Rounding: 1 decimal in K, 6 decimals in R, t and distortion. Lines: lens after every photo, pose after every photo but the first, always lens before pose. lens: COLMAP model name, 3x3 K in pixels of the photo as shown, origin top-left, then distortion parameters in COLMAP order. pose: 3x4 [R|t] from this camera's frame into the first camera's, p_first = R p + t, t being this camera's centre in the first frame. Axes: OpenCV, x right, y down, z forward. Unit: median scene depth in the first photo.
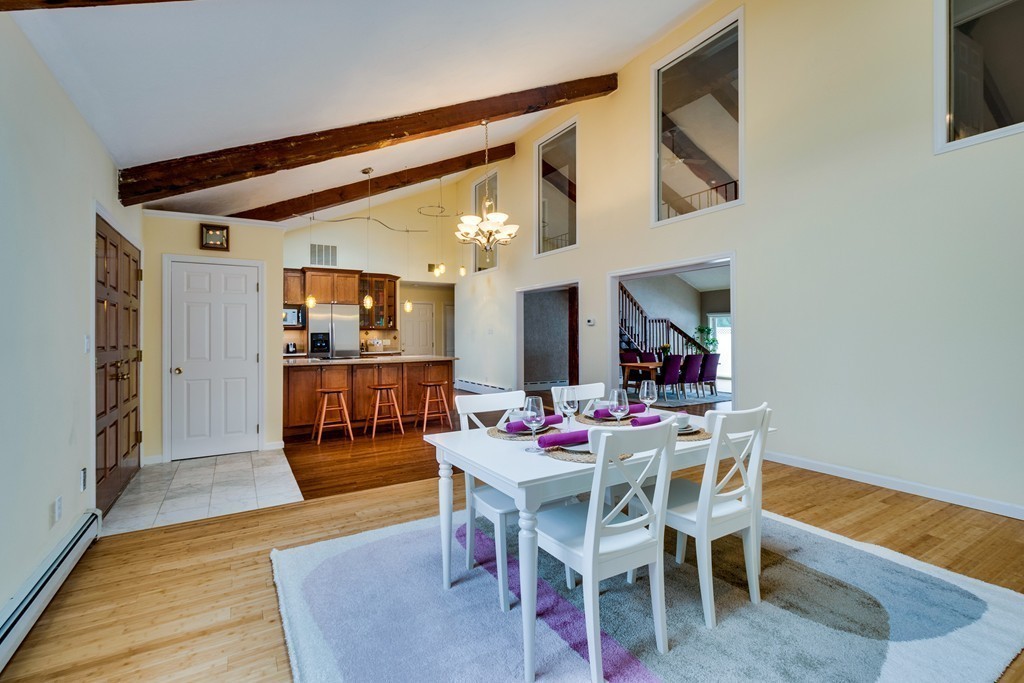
lens RADIAL K [[466.1, 0, 503.5], [0, 466.1, 332.8], [0, 0, 1]] dist [0.008729, -0.001367]
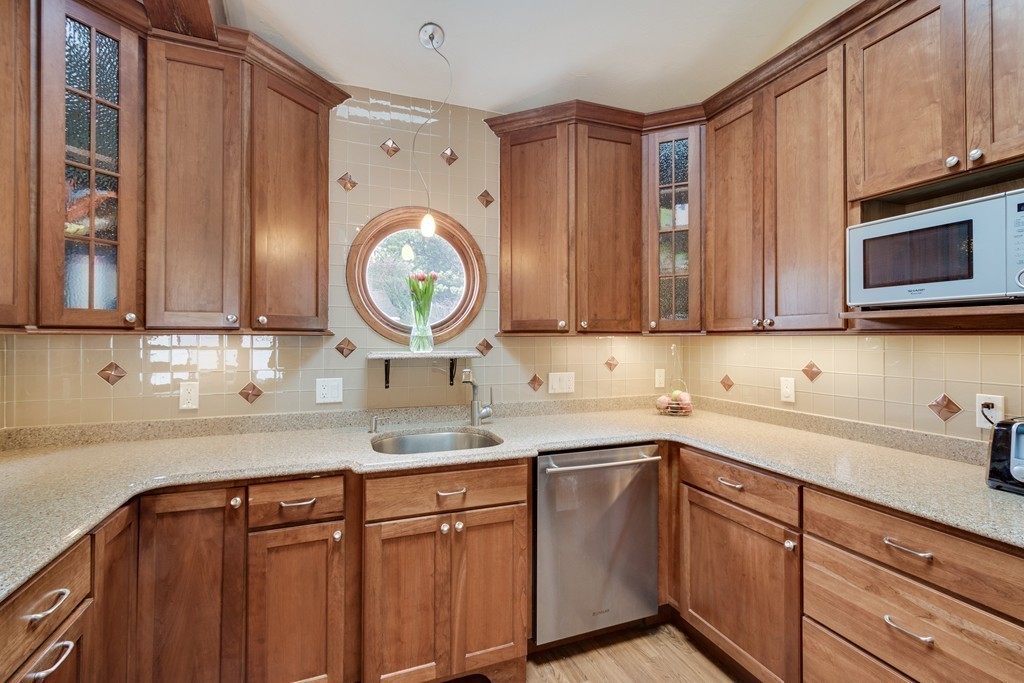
lens RADIAL K [[466.1, 0, 515.2], [0, 466.1, 332.2], [0, 0, 1]] dist [0.008729, -0.001367]
pose [[-0.148291, -0.003864, -0.988936, -0.283625], [0.004261, 0.999981, -0.004546, -0.006451], [0.988935, -0.004888, -0.148271, 0.859878]]
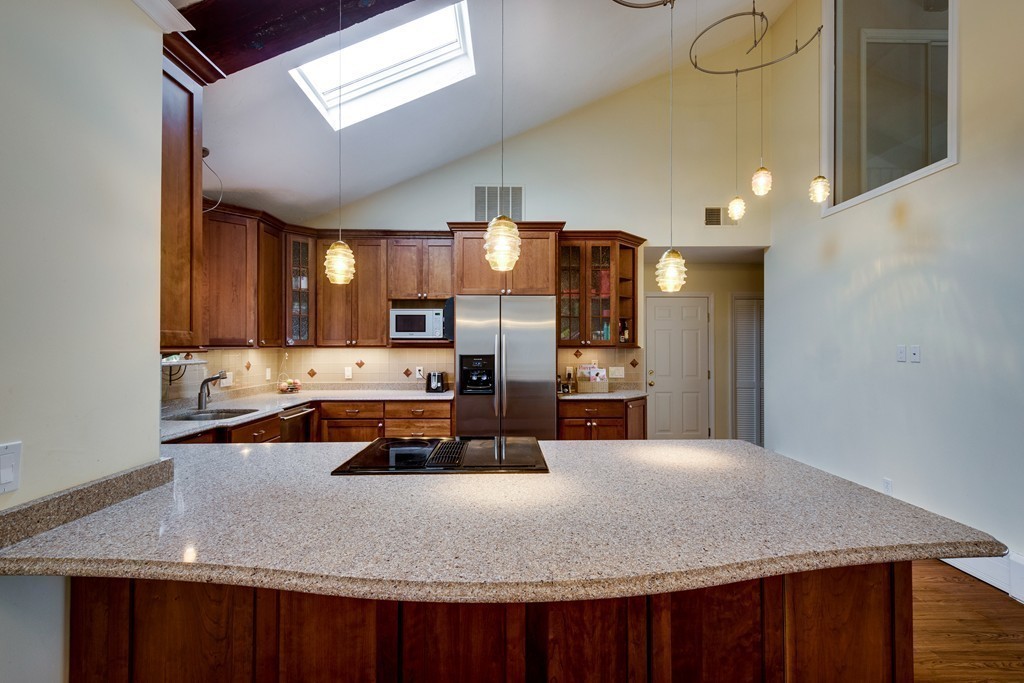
lens RADIAL K [[441.6, 0, 511.1], [0, 441.6, 345.6], [0, 0, 1]] dist [-0.014591, -0.001219]
pose [[0.871218, 0.006811, -0.490849, -0.134038], [-0.004779, 0.999974, 0.005393, -0.011644], [0.490873, -0.002353, 0.871228, 0.607102]]
